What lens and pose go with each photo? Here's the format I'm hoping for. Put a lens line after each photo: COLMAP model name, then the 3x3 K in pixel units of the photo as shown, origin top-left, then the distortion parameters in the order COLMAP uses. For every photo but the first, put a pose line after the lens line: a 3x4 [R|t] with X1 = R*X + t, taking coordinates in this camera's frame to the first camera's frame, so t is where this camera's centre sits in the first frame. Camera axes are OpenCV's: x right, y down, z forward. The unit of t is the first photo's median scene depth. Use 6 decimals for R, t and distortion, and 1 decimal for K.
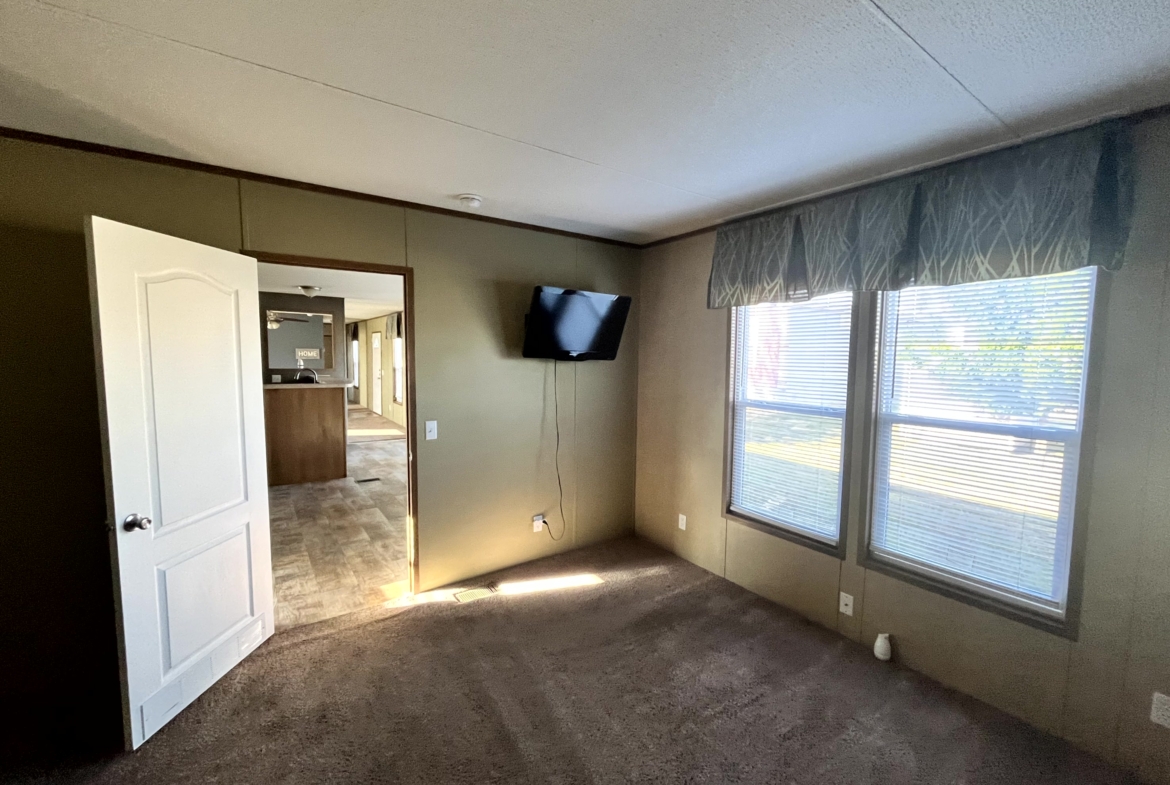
lens RADIAL K [[474.9, 0, 582.2], [0, 474.9, 394.8], [0, 0, 1]] dist [-0.006199, 0.000915]
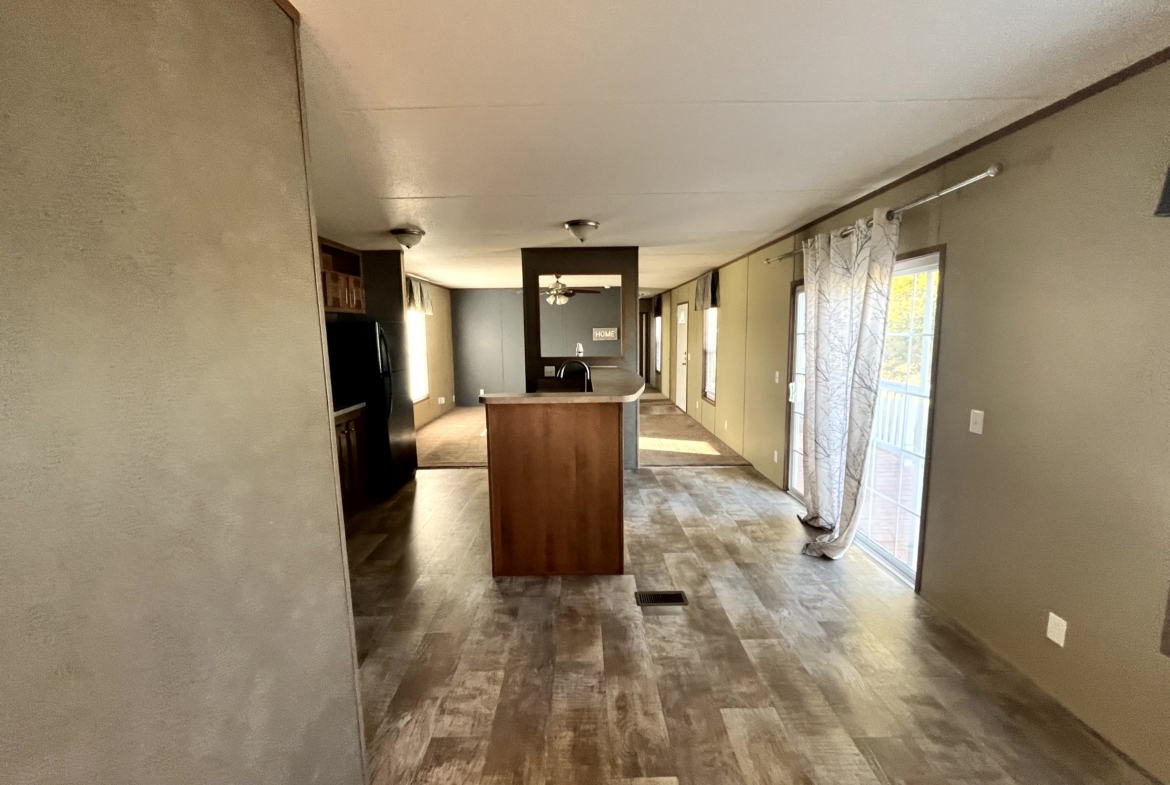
lens RADIAL K [[474.9, 0, 581.8], [0, 474.9, 394.4], [0, 0, 1]] dist [-0.006199, 0.000915]
pose [[0.818206, 0.045528, -0.573120, -0.135279], [-0.016880, 0.998332, 0.055207, -0.027485], [0.574677, -0.035496, 0.817610, 0.306481]]
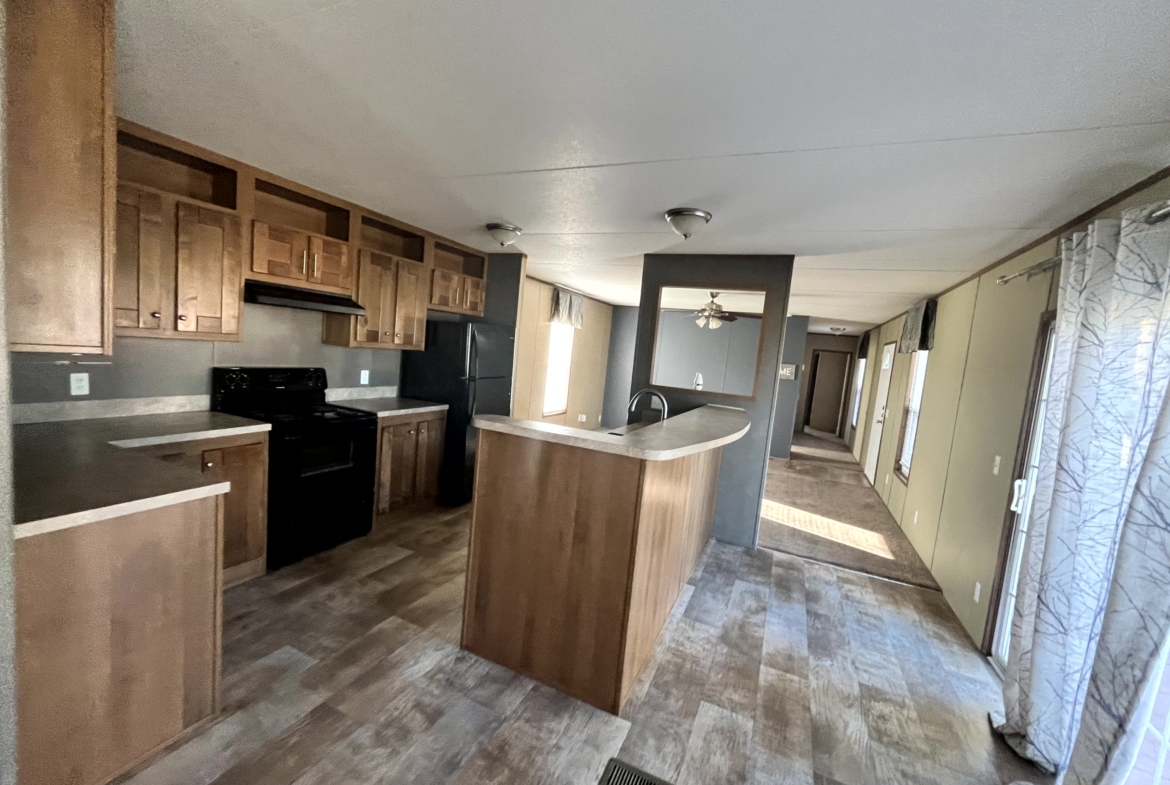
lens RADIAL K [[474.9, 0, 582.0], [0, 474.9, 392.8], [0, 0, 1]] dist [-0.006199, 0.000915]
pose [[0.506190, 0.108295, -0.855595, -0.133099], [-0.155255, 0.987319, 0.033115, -0.035199], [0.848332, 0.116073, 0.516585, 0.425742]]
